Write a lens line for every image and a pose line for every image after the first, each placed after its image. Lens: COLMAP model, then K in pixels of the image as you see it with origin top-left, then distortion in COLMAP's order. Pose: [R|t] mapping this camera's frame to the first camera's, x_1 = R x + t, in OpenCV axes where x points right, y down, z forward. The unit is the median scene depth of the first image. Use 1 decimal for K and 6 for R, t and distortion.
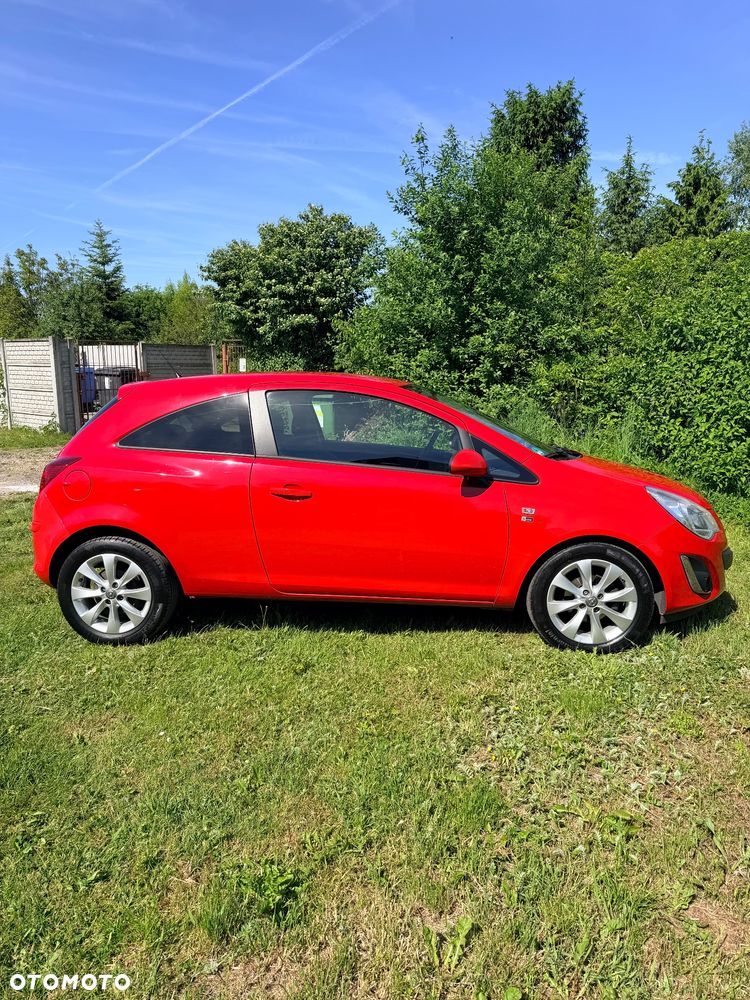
lens RADIAL K [[715.9, 0, 375.0], [0, 715.9, 500.0], [0, 0, 1]] dist [0.000581, -0.029002]
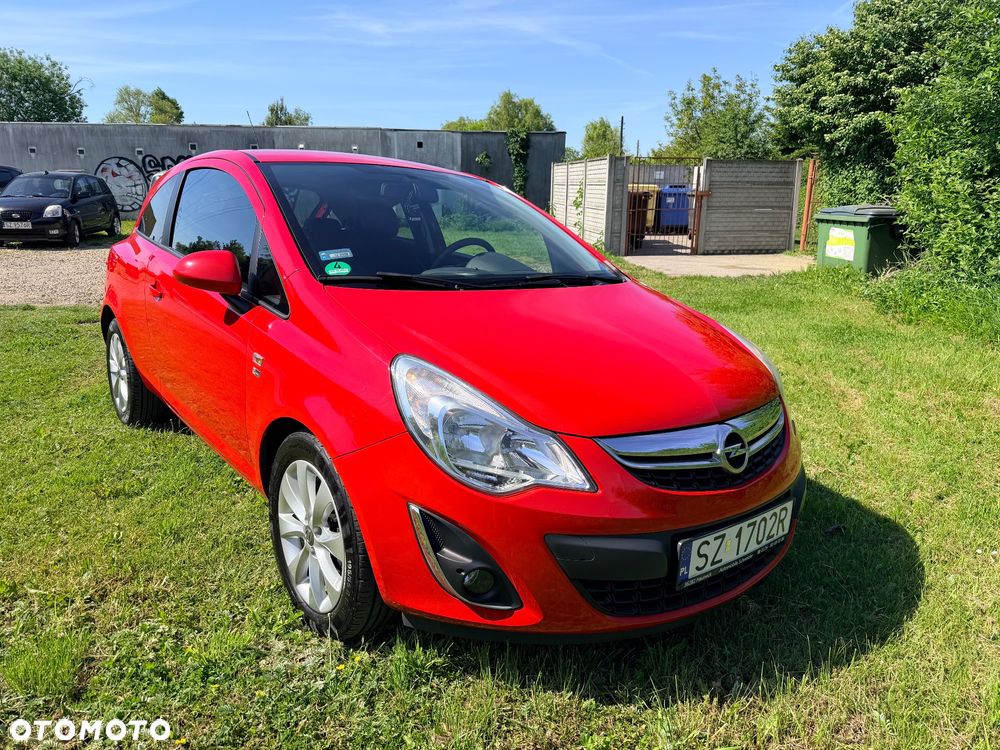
lens RADIAL K [[730.3, 0, 506.2], [0, 730.3, 373.2], [0, 0, 1]] dist [0.000319, -0.024044]
pose [[0.721797, 0.164674, -0.672229, 0.180891], [-0.128221, 0.986285, 0.103932, -0.014698], [0.680124, 0.011176, 0.733012, 0.162988]]
